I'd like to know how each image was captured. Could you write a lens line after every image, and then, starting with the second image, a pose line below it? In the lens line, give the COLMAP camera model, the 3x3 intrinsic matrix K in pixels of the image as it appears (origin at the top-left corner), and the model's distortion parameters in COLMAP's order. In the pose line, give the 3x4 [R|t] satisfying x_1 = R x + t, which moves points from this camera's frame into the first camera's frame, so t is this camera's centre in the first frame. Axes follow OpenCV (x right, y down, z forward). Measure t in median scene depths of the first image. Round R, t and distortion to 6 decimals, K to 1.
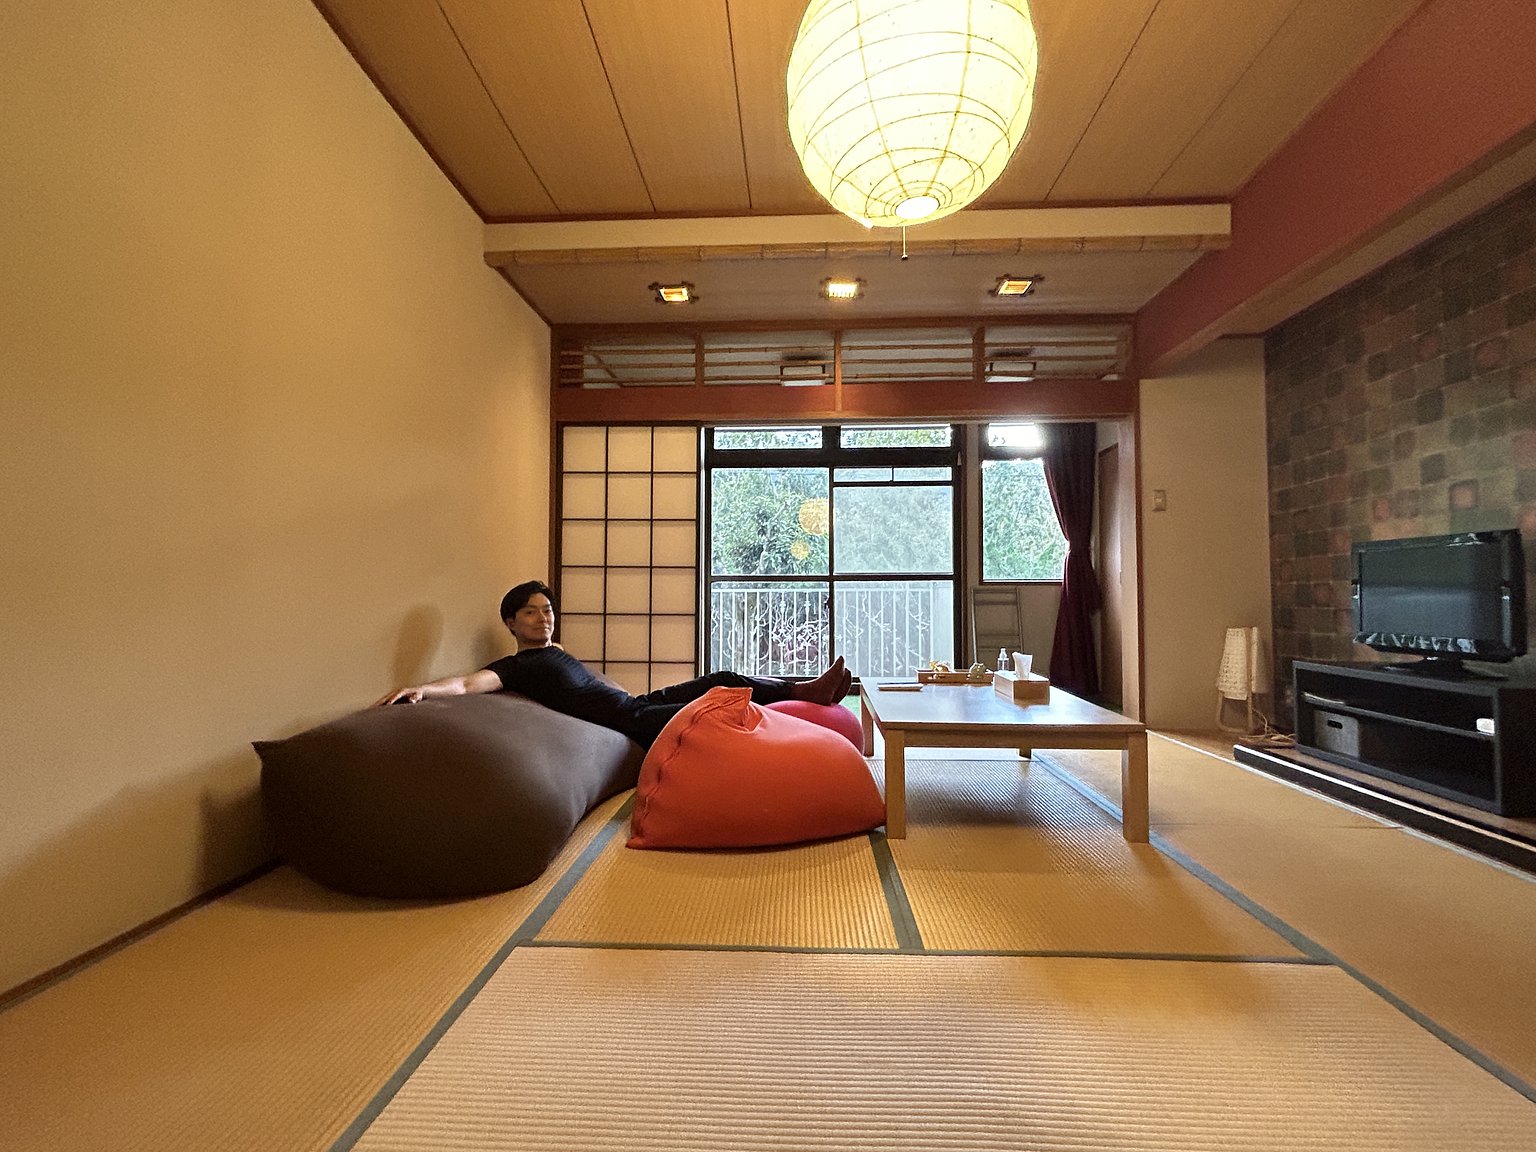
lens RADIAL K [[711.2, 0, 766.2], [0, 711.2, 578.7], [0, 0, 1]] dist [-0.004651, -0.001604]
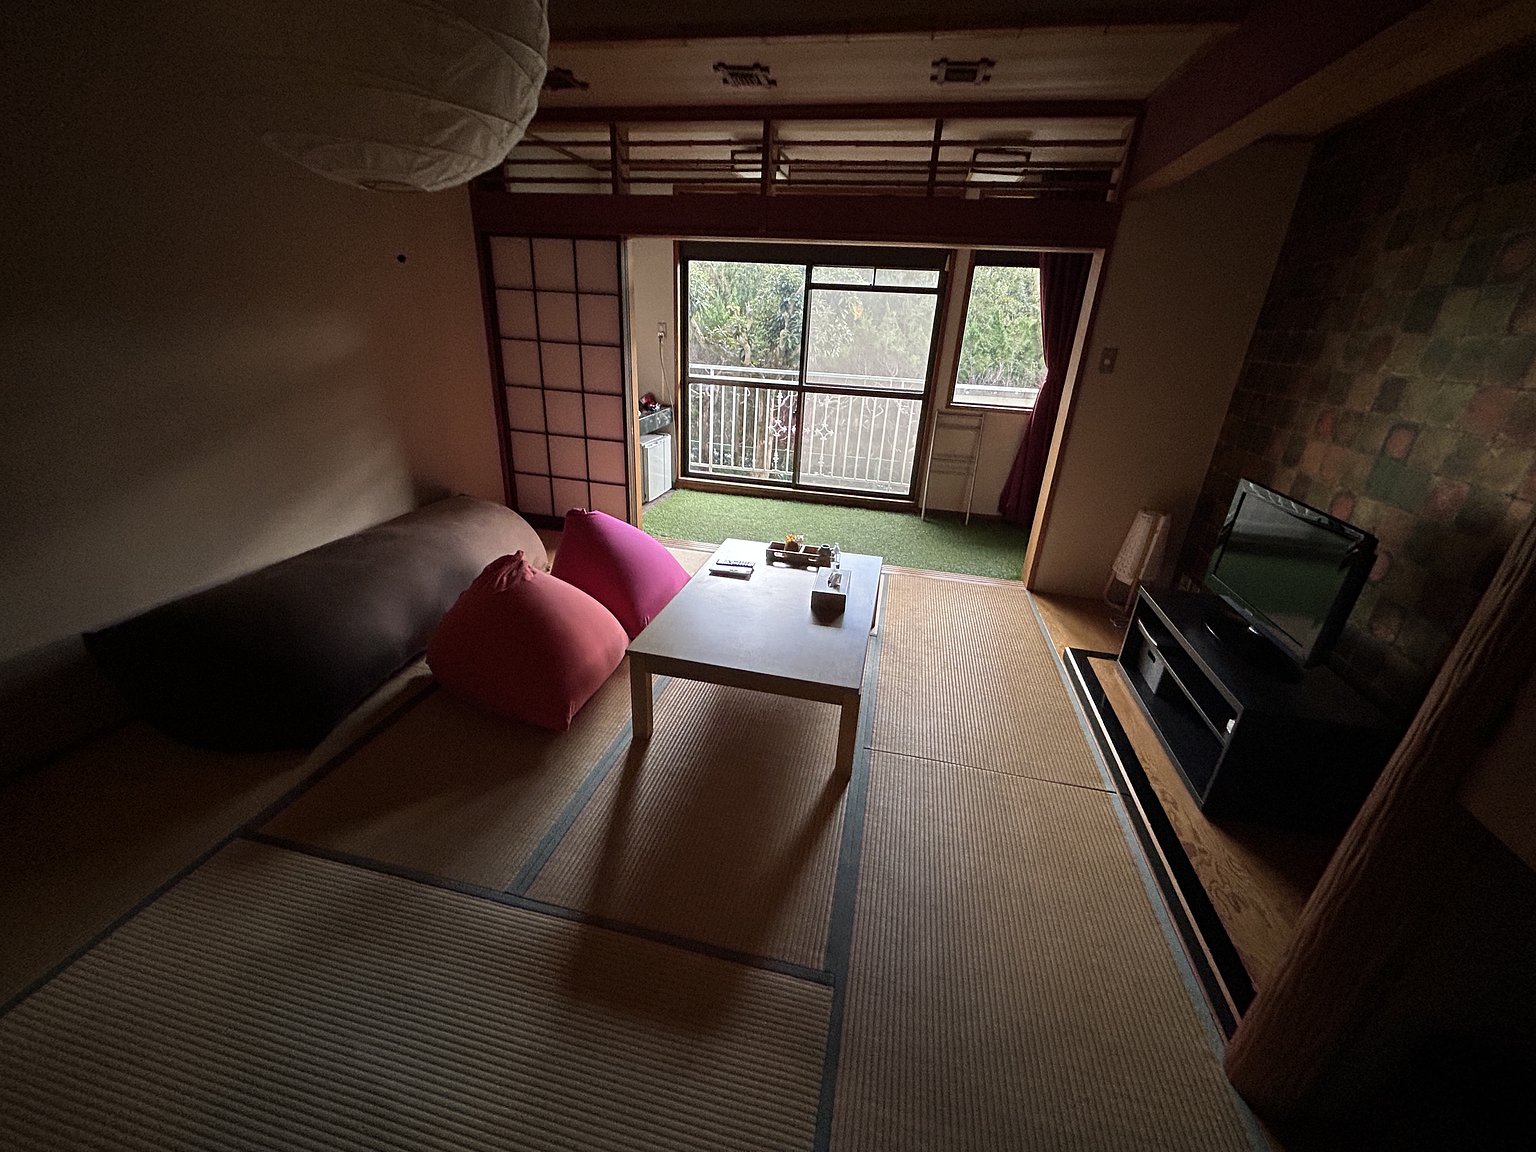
lens RADIAL K [[616.9, 0, 768.3], [0, 616.9, 578.2], [0, 0, 1]] dist [-0.004384, -0.000061]
pose [[0.984673, 0.112823, -0.133005, 0.273146], [-0.047545, 0.907349, 0.417681, -0.169808], [0.167806, -0.404956, 0.898806, 0.125684]]
